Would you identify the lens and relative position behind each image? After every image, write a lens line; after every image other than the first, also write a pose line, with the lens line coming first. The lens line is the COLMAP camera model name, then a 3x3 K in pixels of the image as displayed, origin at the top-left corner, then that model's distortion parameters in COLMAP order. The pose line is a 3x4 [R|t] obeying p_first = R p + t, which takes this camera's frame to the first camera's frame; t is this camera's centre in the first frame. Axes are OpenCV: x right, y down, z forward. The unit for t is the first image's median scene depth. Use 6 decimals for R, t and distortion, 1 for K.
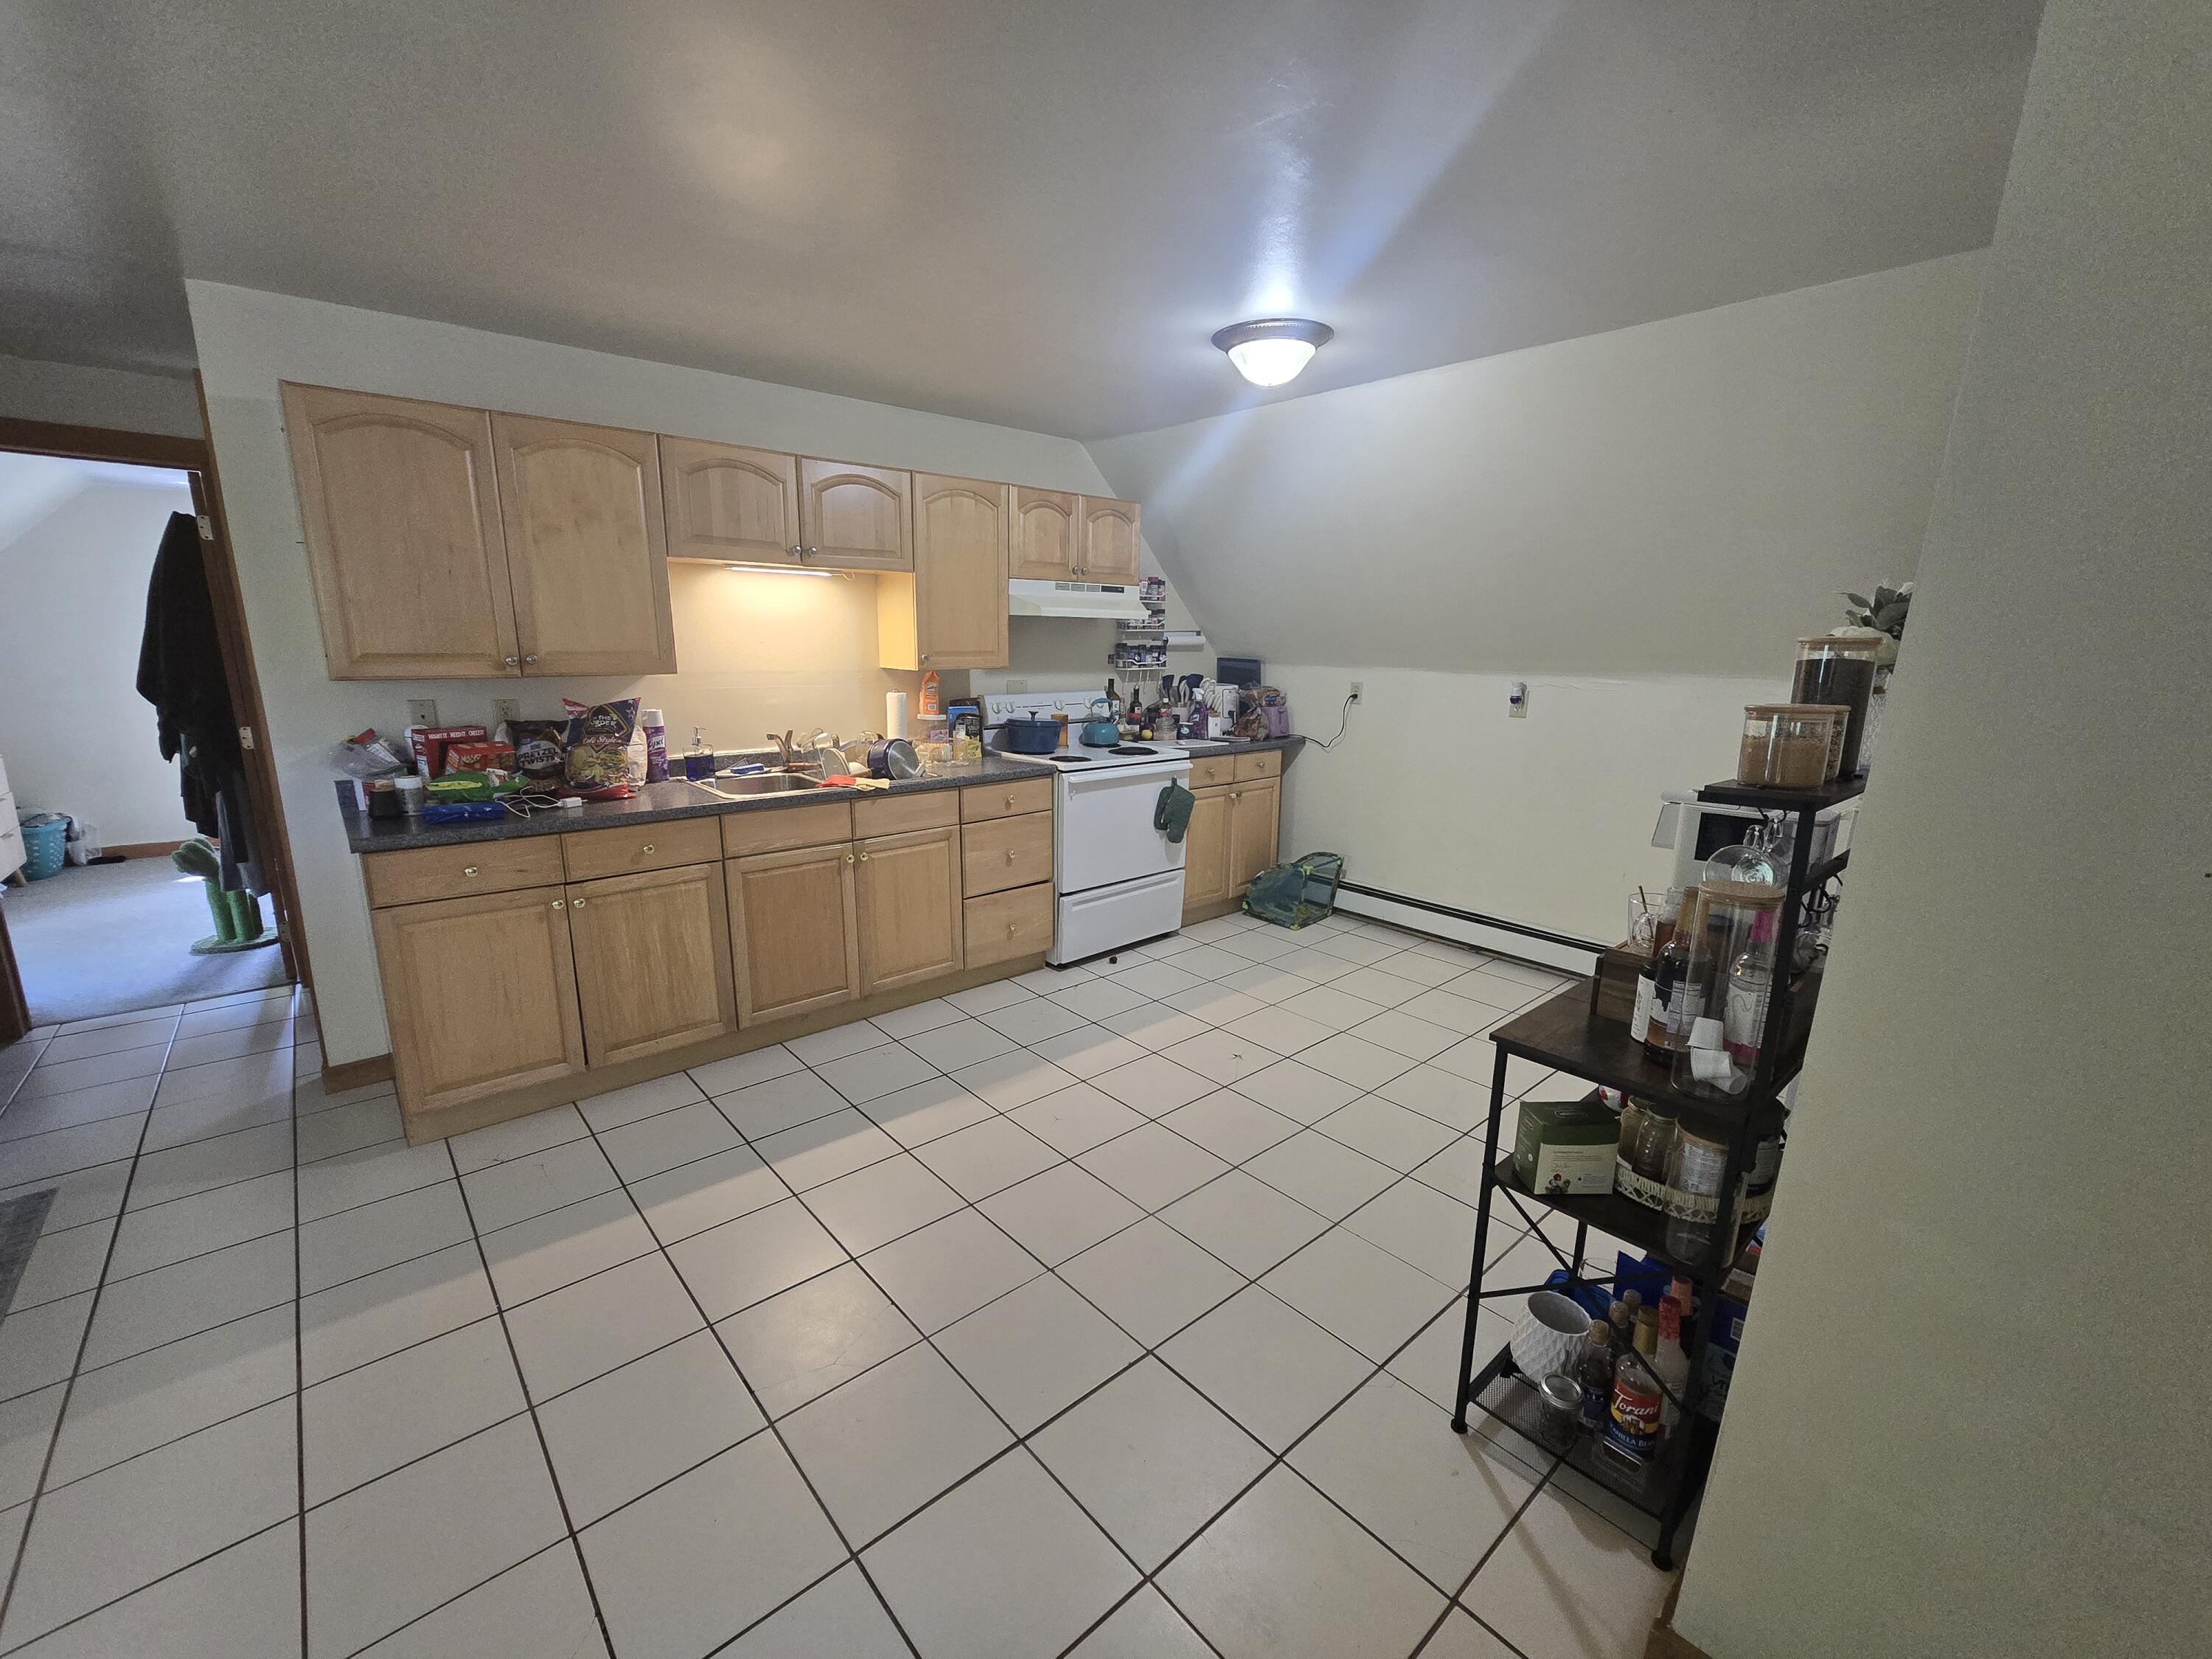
lens RADIAL K [[907.2, 0, 1111.7], [0, 907.2, 838.1], [0, 0, 1]] dist [-0.001317, -0.000146]
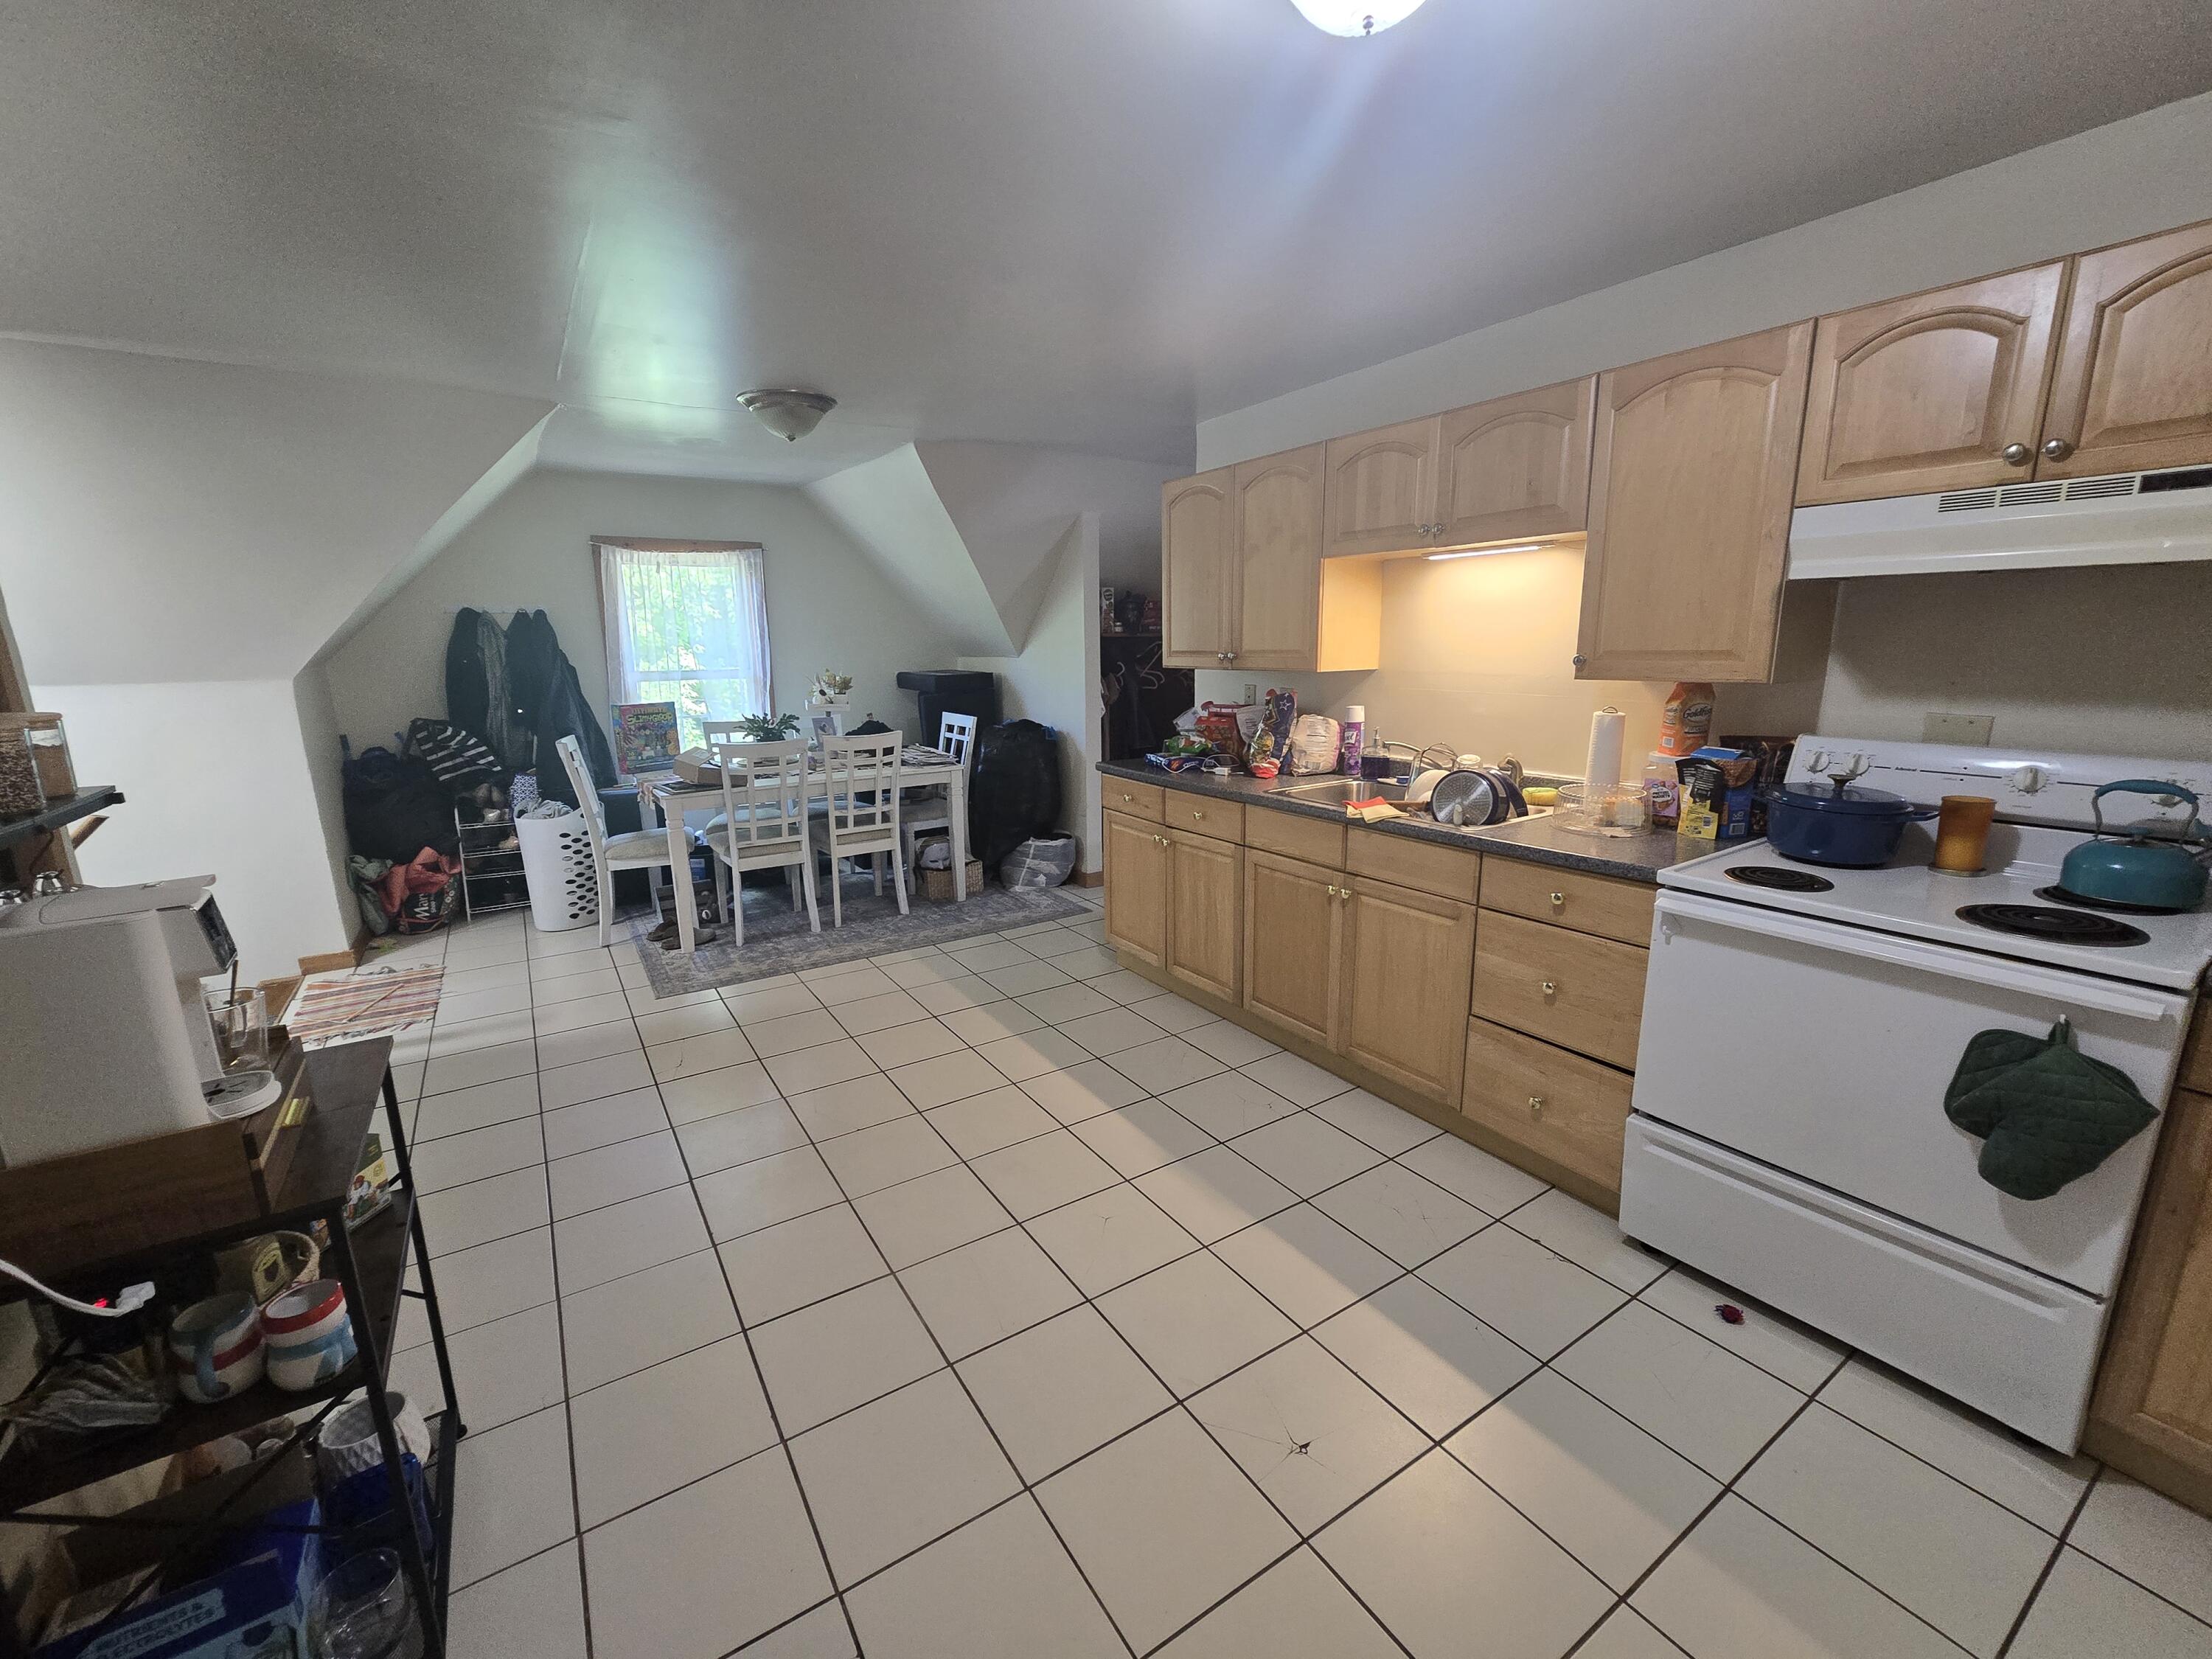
lens RADIAL K [[907.2, 0, 1098.7], [0, 907.2, 842.1], [0, 0, 1]] dist [-0.001317, -0.000146]
pose [[-0.149817, 0.206898, -0.966824, 0.525364], [-0.200907, 0.951089, 0.234663, -0.163883], [0.968086, 0.229398, -0.100922, 0.787739]]
